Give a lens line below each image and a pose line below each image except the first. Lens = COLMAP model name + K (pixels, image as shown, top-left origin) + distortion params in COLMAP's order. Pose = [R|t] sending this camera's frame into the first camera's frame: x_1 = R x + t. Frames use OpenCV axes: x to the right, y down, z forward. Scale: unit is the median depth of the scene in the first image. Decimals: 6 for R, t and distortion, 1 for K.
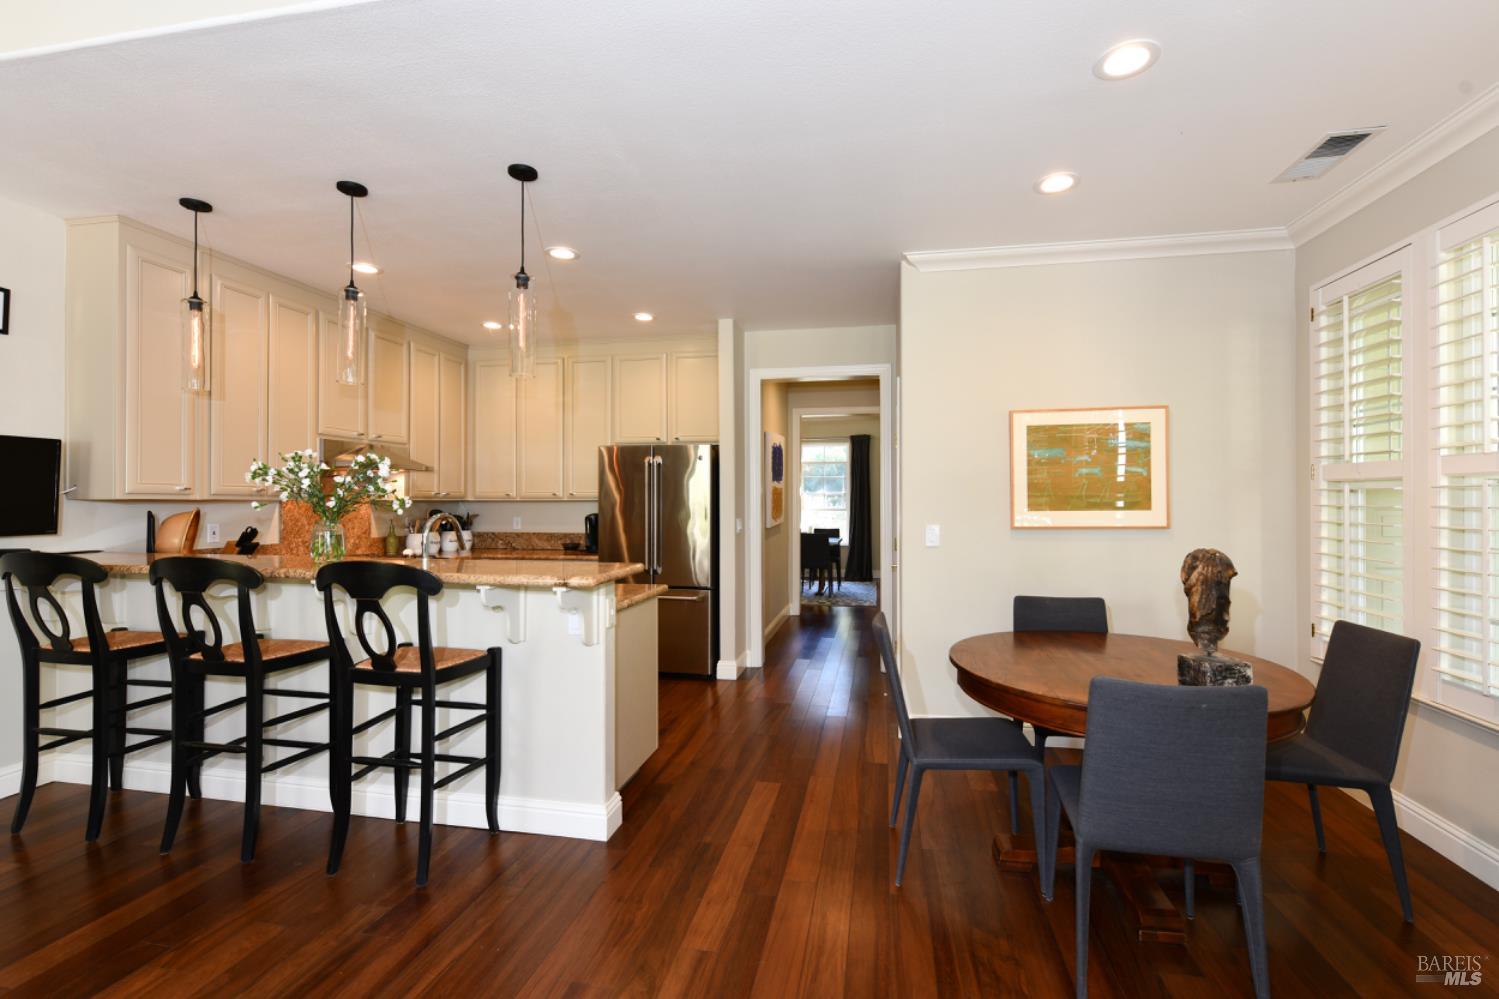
lens RADIAL K [[685.3, 0, 790.9], [0, 685.3, 499.3], [0, 0, 1]] dist [0.000047, -0.000052]
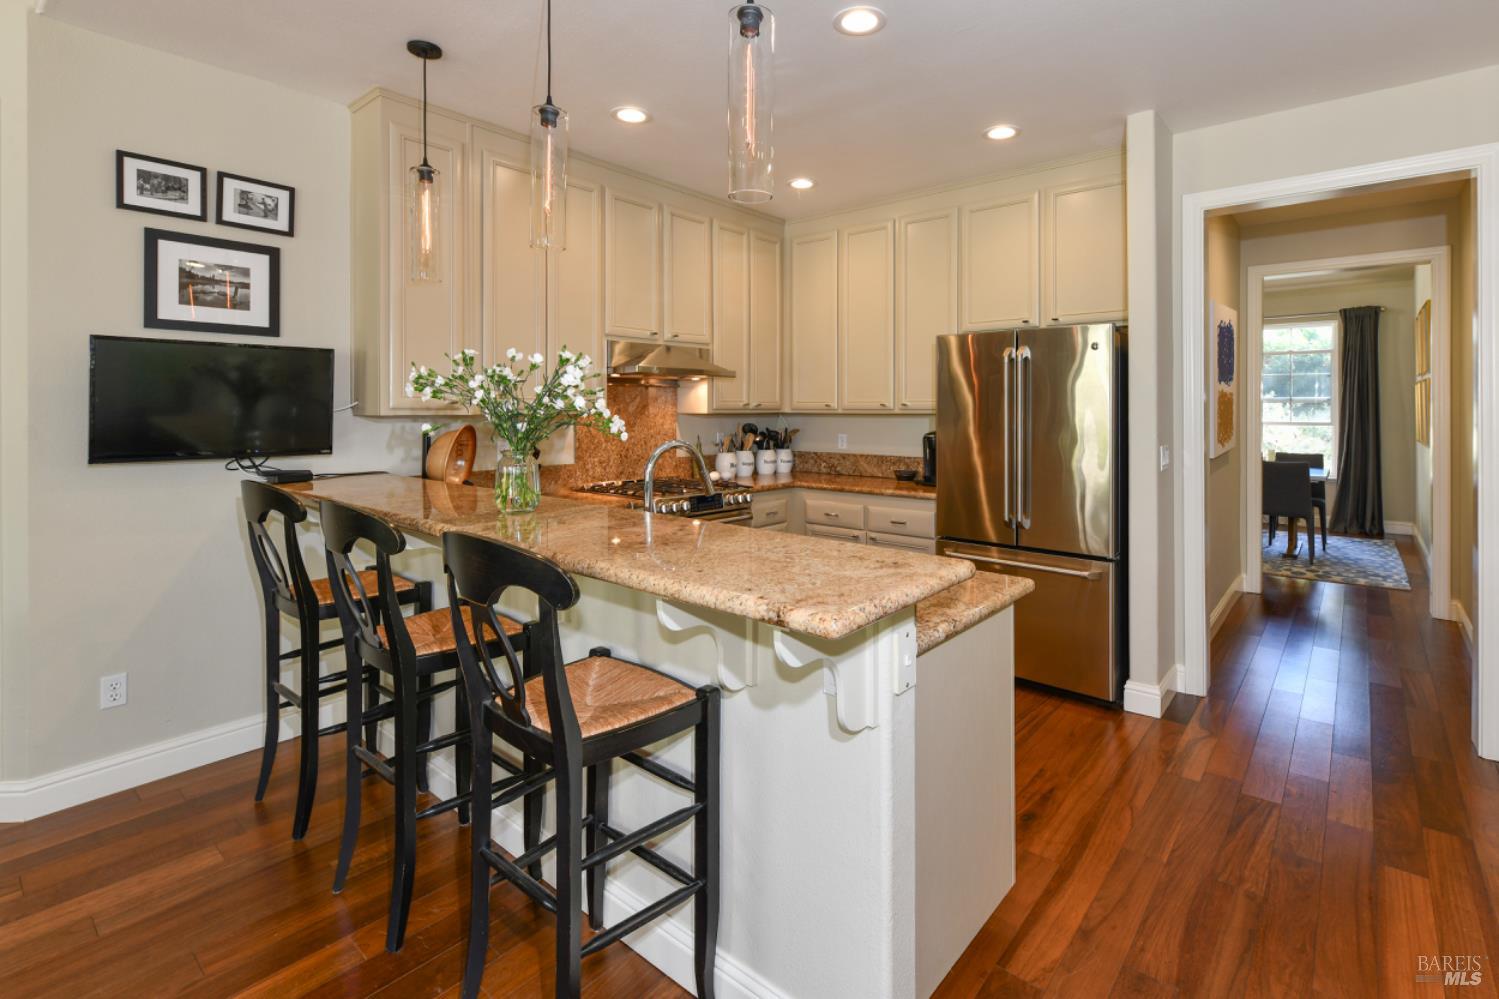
lens RADIAL K [[743.1, 0, 794.1], [0, 743.1, 406.6], [0, 0, 1]] dist [0.005781, -0.000436]
pose [[0.873068, -0.000609, -0.487599, -0.039731], [0.001896, 0.999996, 0.002146, -0.007827], [0.487596, -0.002799, 0.873065, 0.268499]]
